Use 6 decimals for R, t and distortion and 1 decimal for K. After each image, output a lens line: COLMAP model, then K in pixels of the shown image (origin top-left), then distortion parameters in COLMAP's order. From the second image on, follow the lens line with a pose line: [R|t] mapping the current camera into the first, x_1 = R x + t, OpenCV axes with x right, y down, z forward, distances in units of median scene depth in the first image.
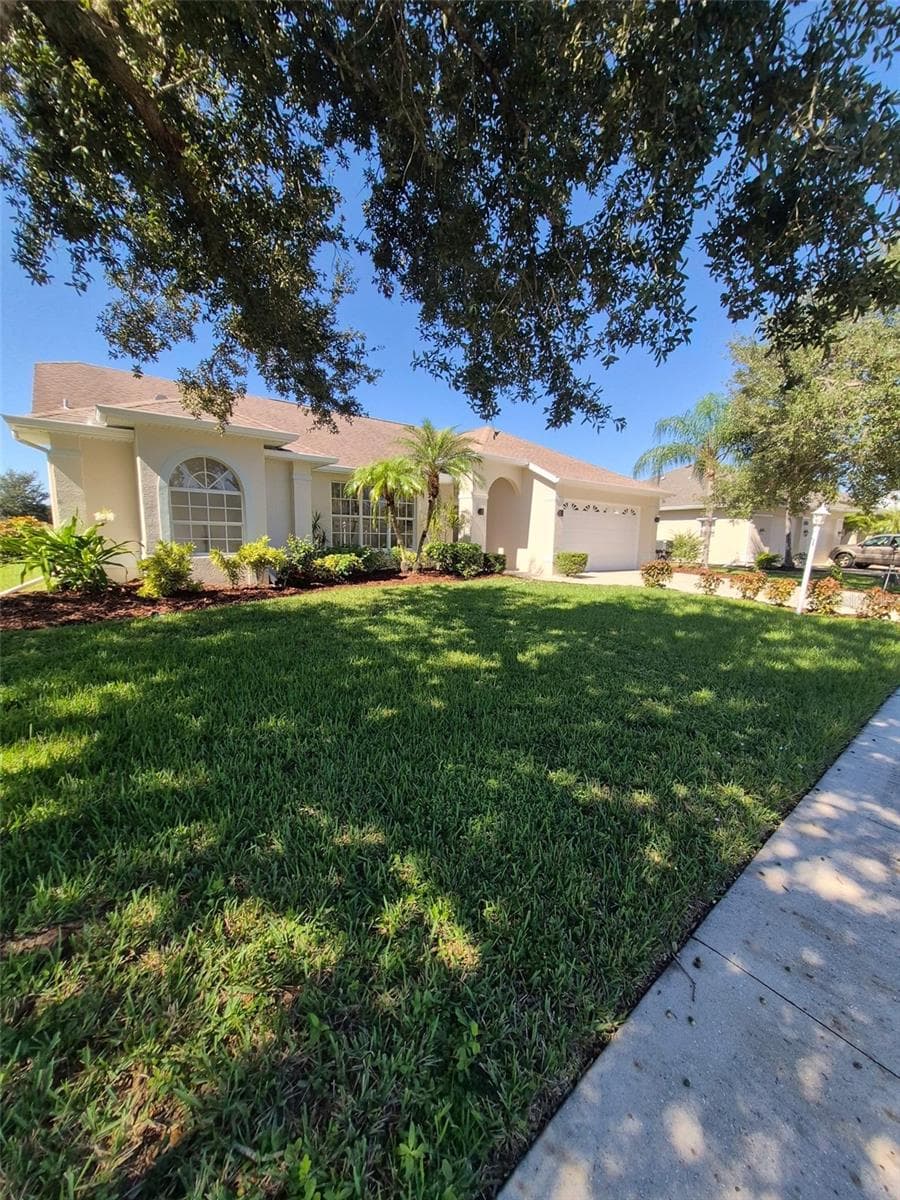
lens RADIAL K [[471.7, 0, 460.0], [0, 471.7, 597.6], [0, 0, 1]] dist [-0.001247, -0.000172]
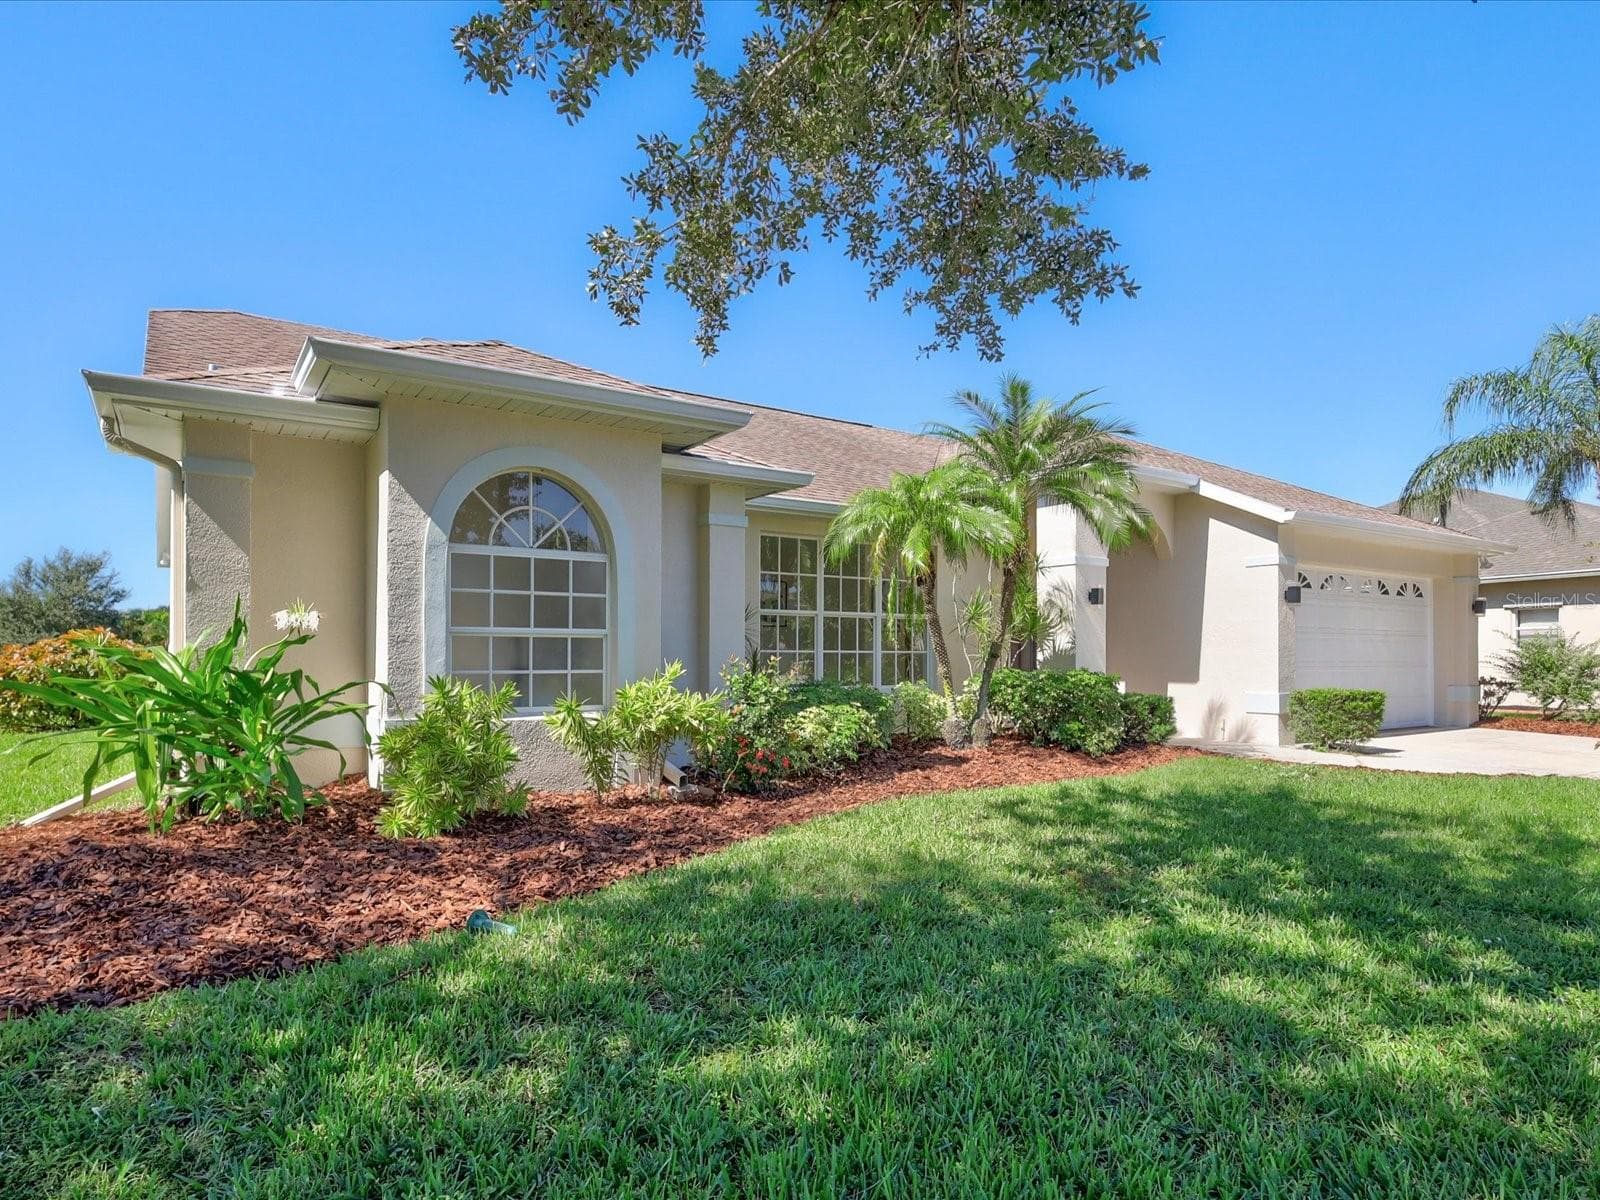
lens RADIAL K [[907.6, 0, 757.6], [0, 907.6, 632.4], [0, 0, 1]] dist [0.001992, 0.000531]
pose [[0.995036, -0.018756, -0.097732, -0.283635], [0.003510, 0.988082, -0.153891, -0.041657], [0.099454, 0.152784, 0.983243, 0.283354]]
